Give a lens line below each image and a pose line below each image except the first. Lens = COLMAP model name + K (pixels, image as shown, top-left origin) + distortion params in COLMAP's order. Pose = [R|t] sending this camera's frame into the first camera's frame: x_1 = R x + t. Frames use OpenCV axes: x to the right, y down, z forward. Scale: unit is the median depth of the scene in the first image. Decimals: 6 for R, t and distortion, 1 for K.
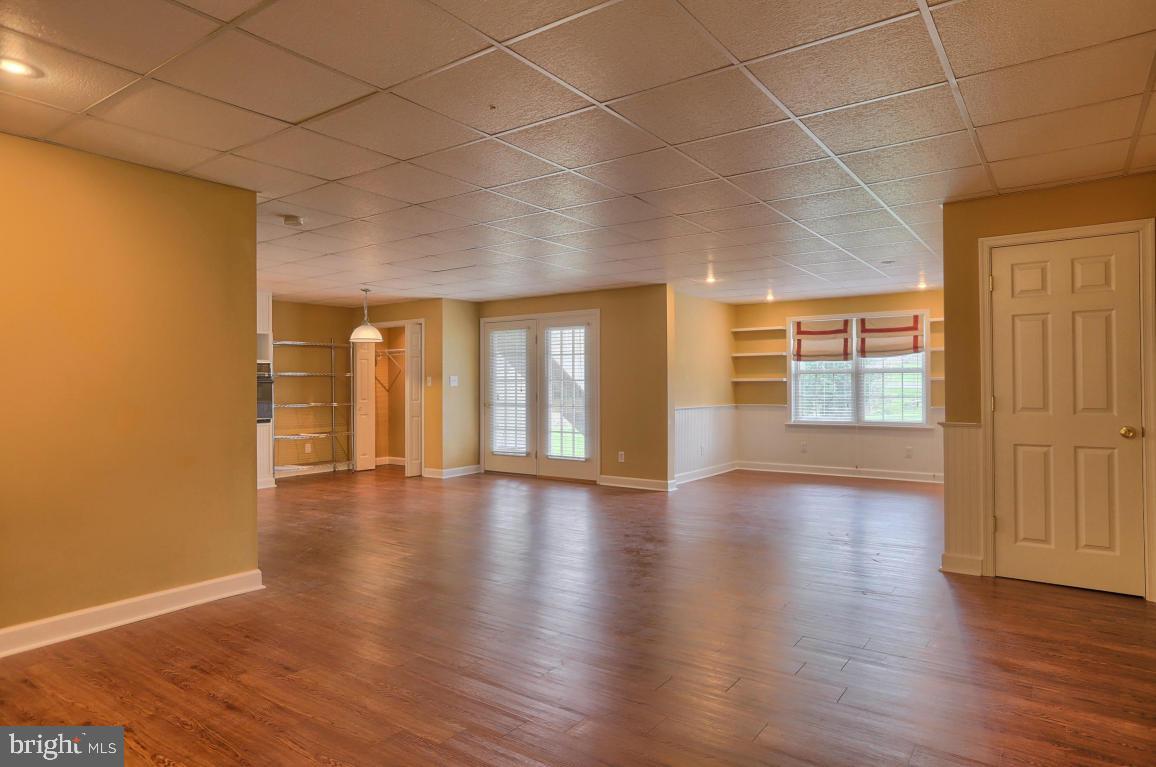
lens RADIAL K [[674.2, 0, 575.4], [0, 674.2, 382.8], [0, 0, 1]] dist [-0.017052, 0.002719]
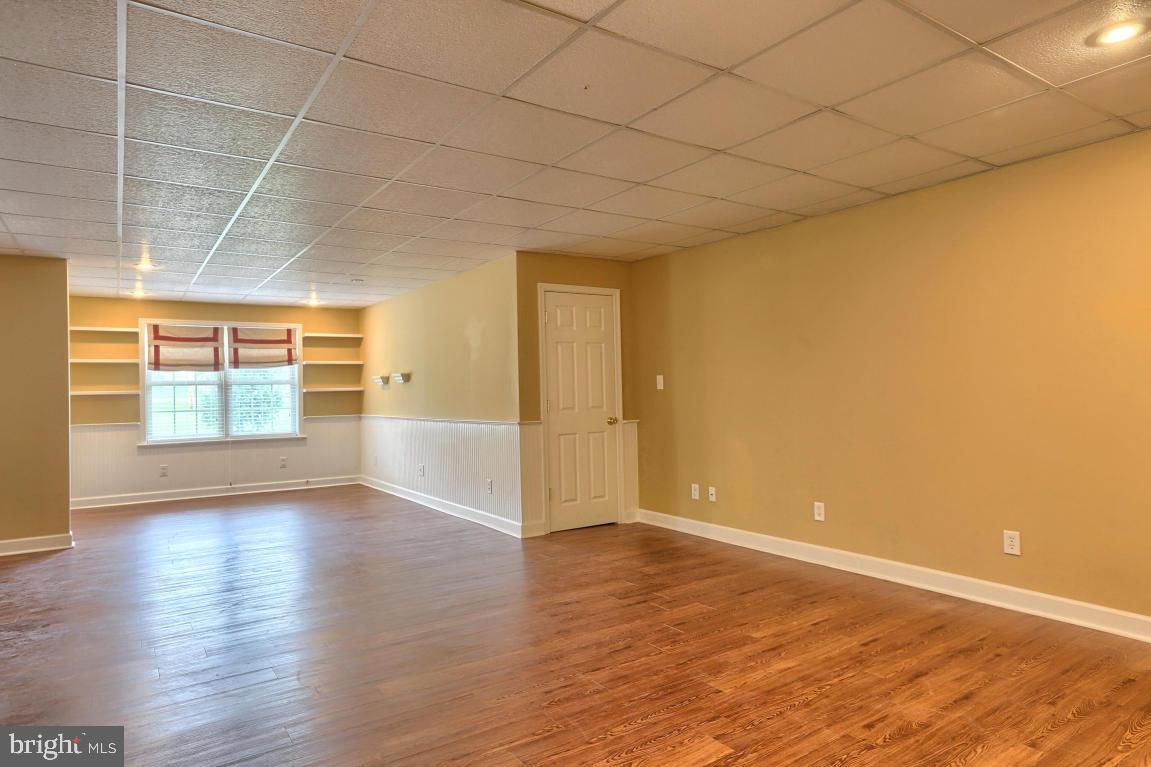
lens RADIAL K [[671.2, 0, 585.2], [0, 671.2, 378.2], [0, 0, 1]] dist [-0.017052, 0.002719]
pose [[0.365110, 0.013229, 0.930870, -0.273143], [0.013400, 0.999721, -0.019463, 0.001436], [-0.930868, 0.019579, 0.364831, 0.189573]]
